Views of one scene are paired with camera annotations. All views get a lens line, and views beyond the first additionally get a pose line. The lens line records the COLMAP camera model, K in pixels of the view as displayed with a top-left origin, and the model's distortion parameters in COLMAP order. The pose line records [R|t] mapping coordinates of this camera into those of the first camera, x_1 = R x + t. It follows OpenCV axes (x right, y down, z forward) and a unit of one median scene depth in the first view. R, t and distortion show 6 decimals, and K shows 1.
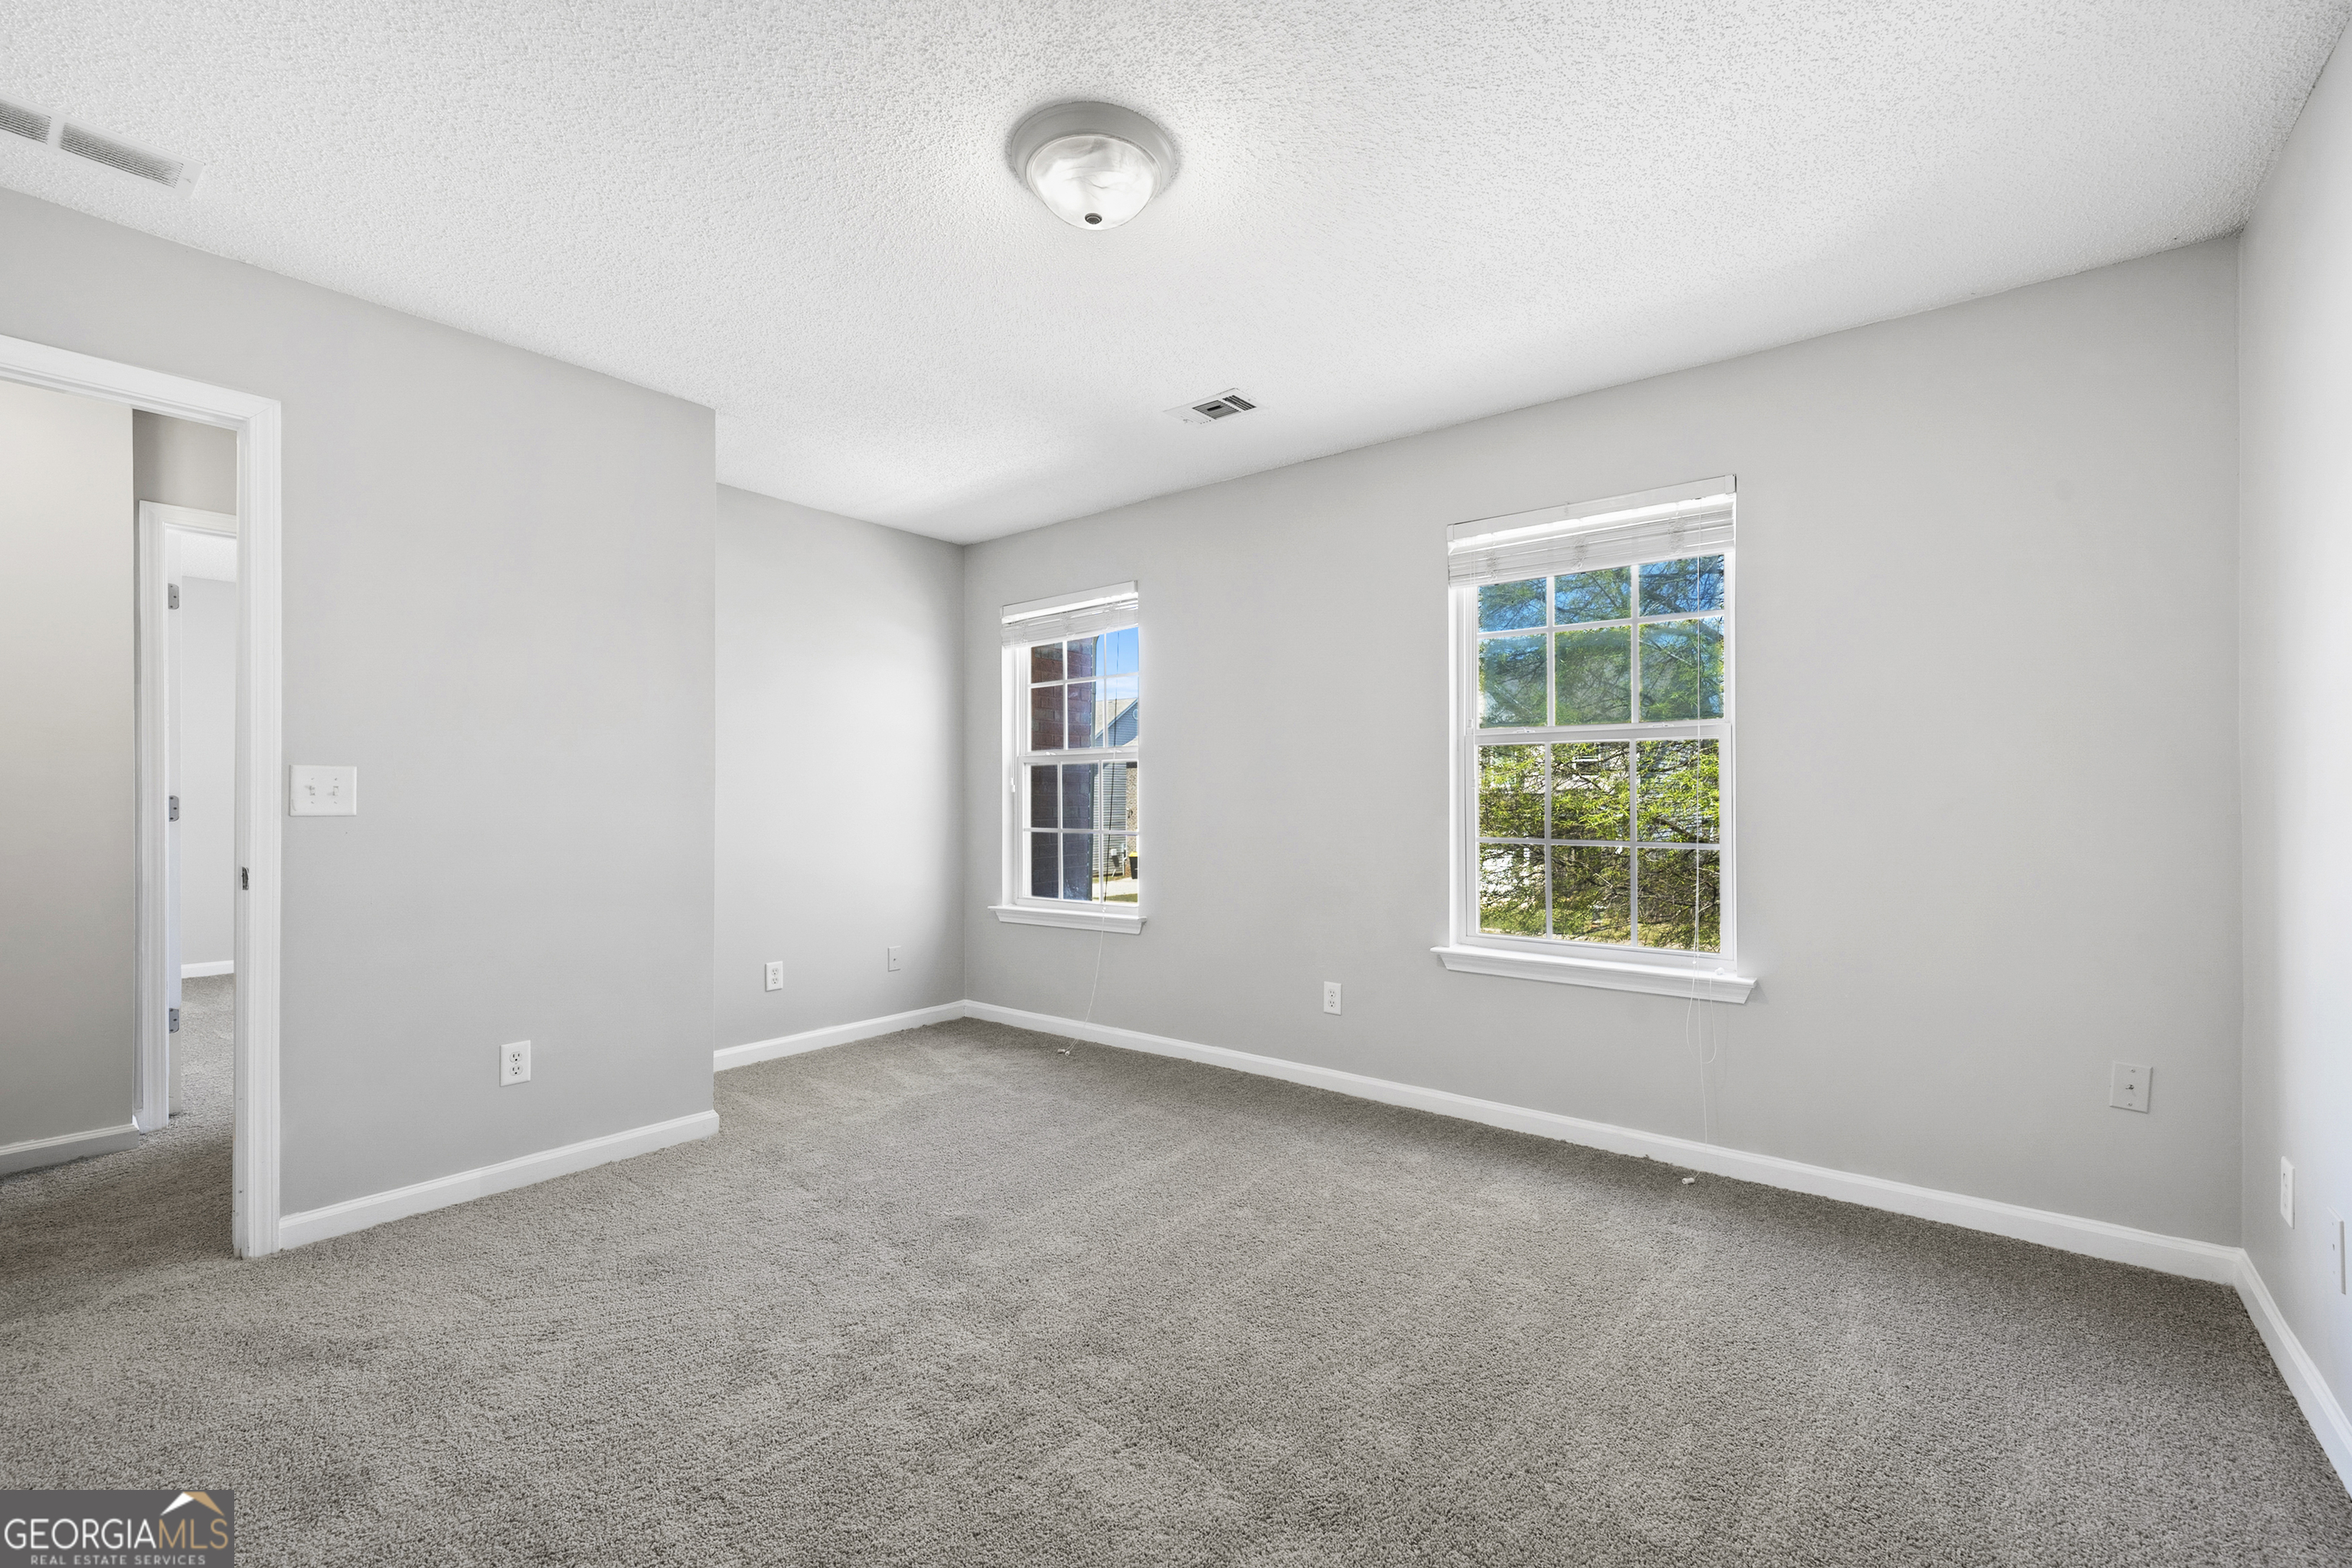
lens RADIAL K [[975.2, 0, 1188.6], [0, 975.2, 780.2], [0, 0, 1]] dist [-0.001121, 0.000207]
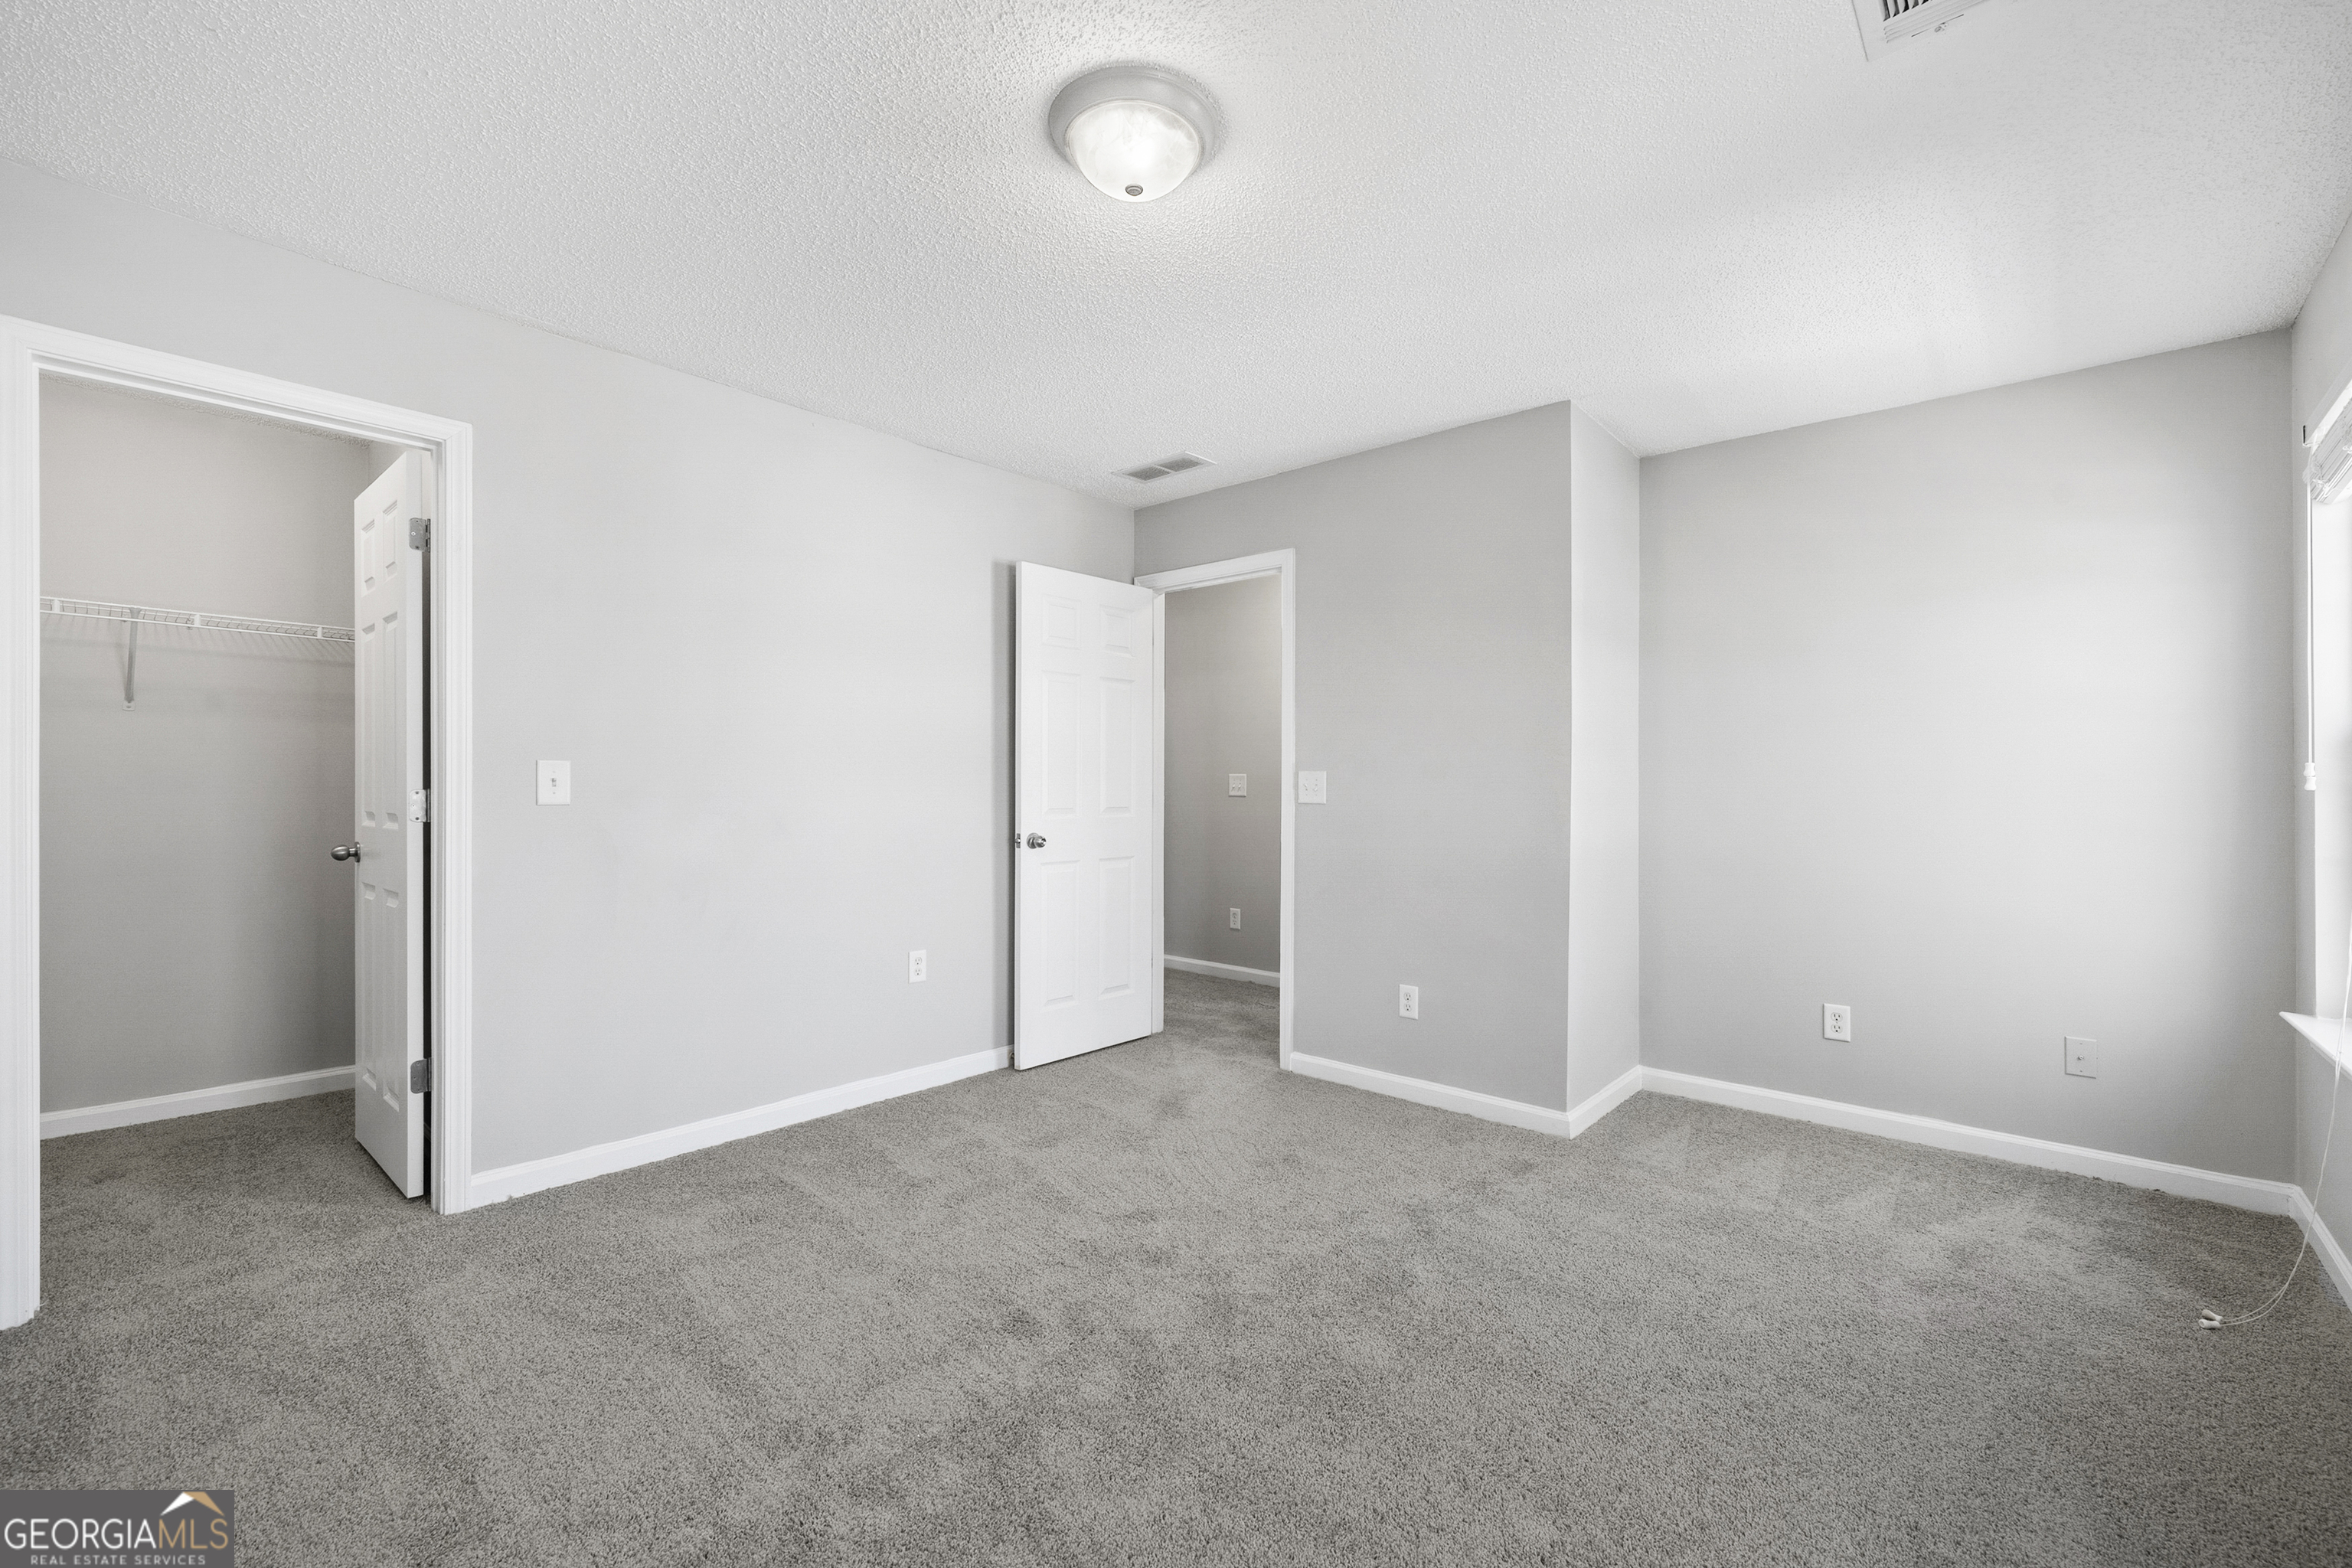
lens RADIAL K [[975.2, 0, 1188.6], [0, 975.2, 780.2], [0, 0, 1]] dist [-0.001121, 0.000207]
pose [[-0.053730, -0.010118, -0.998504, 0.556227], [0.008514, 0.999908, -0.010591, 0.010656], [0.998519, -0.009071, -0.053639, 0.726354]]
